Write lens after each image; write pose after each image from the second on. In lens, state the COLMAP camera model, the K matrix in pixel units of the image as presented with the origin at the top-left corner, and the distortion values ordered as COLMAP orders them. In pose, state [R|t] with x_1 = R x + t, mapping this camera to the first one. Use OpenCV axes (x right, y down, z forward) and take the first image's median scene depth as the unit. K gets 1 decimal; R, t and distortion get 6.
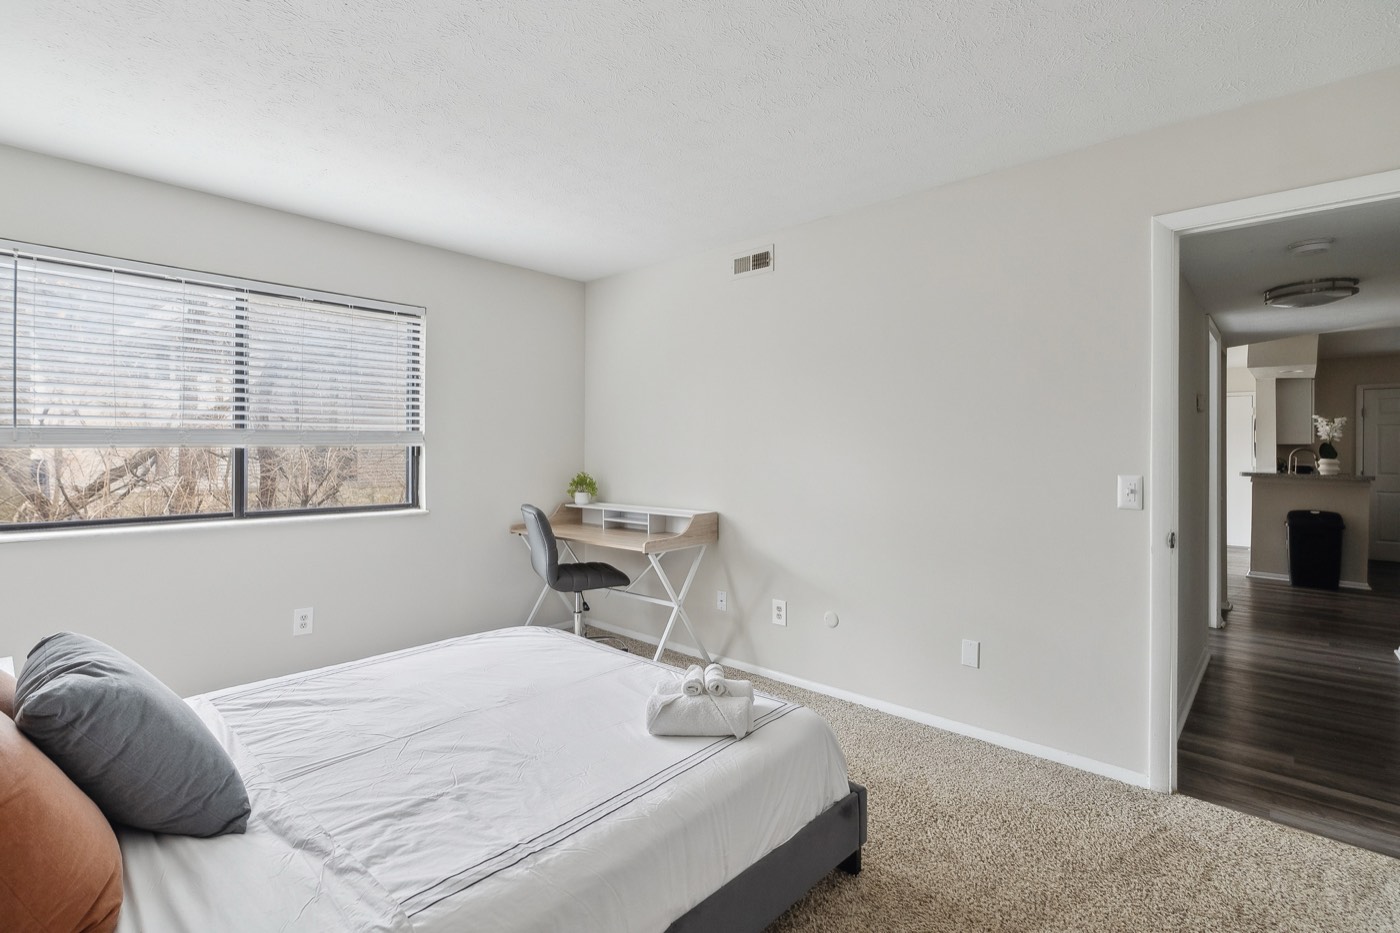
lens RADIAL K [[636.3, 0, 688.0], [0, 636.3, 466.9], [0, 0, 1]] dist [-0.003908, -0.000031]
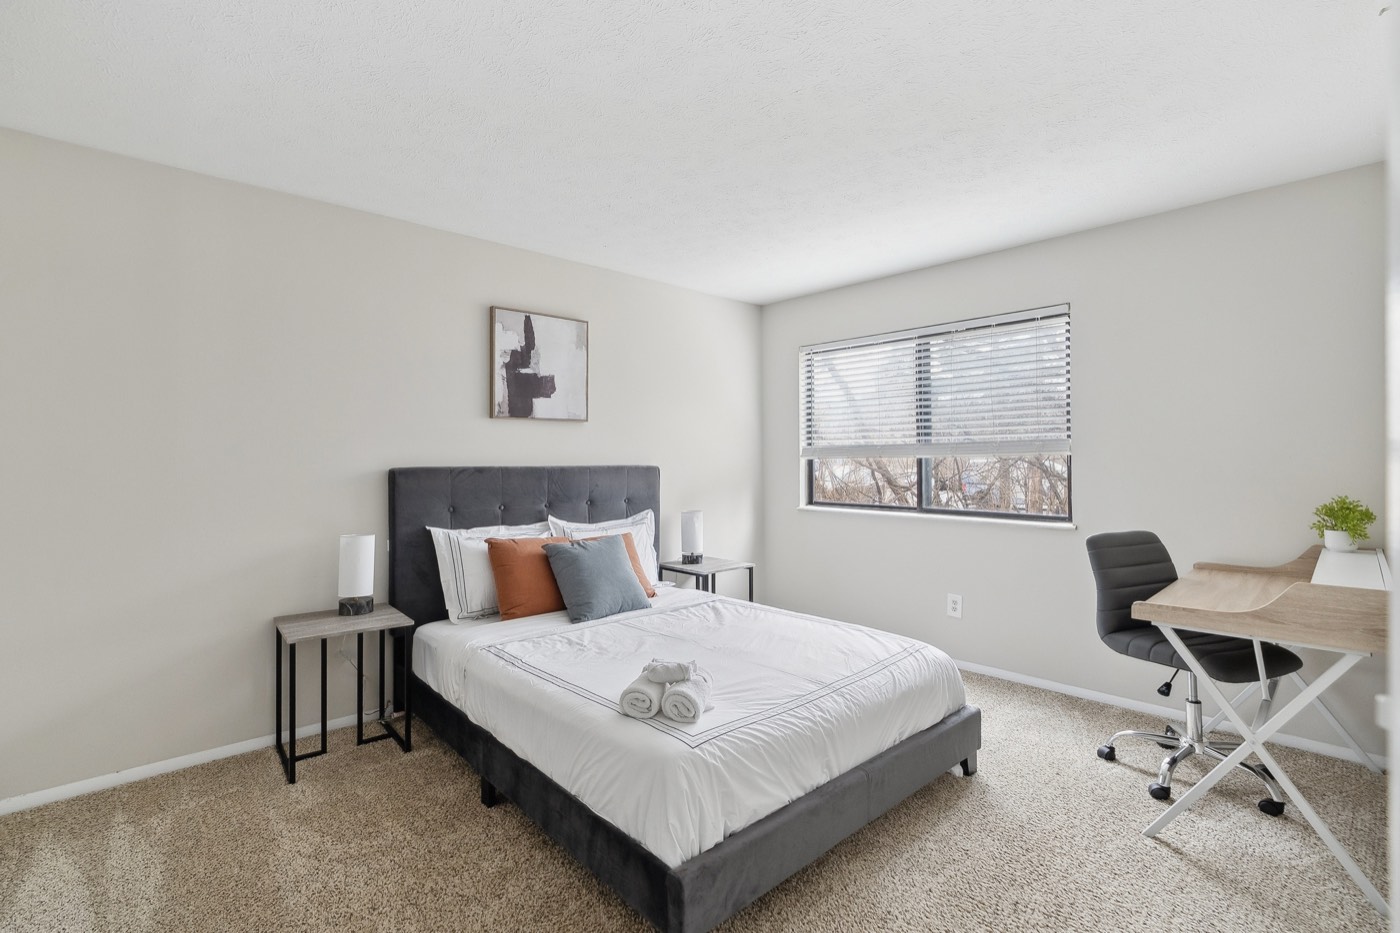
lens RADIAL K [[636.3, 0, 691.8], [0, 636.3, 460.9], [0, 0, 1]] dist [-0.003908, -0.000031]
pose [[-0.063805, 0.001954, -0.997961, 0.822131], [-0.023213, 0.999725, 0.003442, -0.023090], [0.997692, 0.023386, -0.063742, 0.803261]]
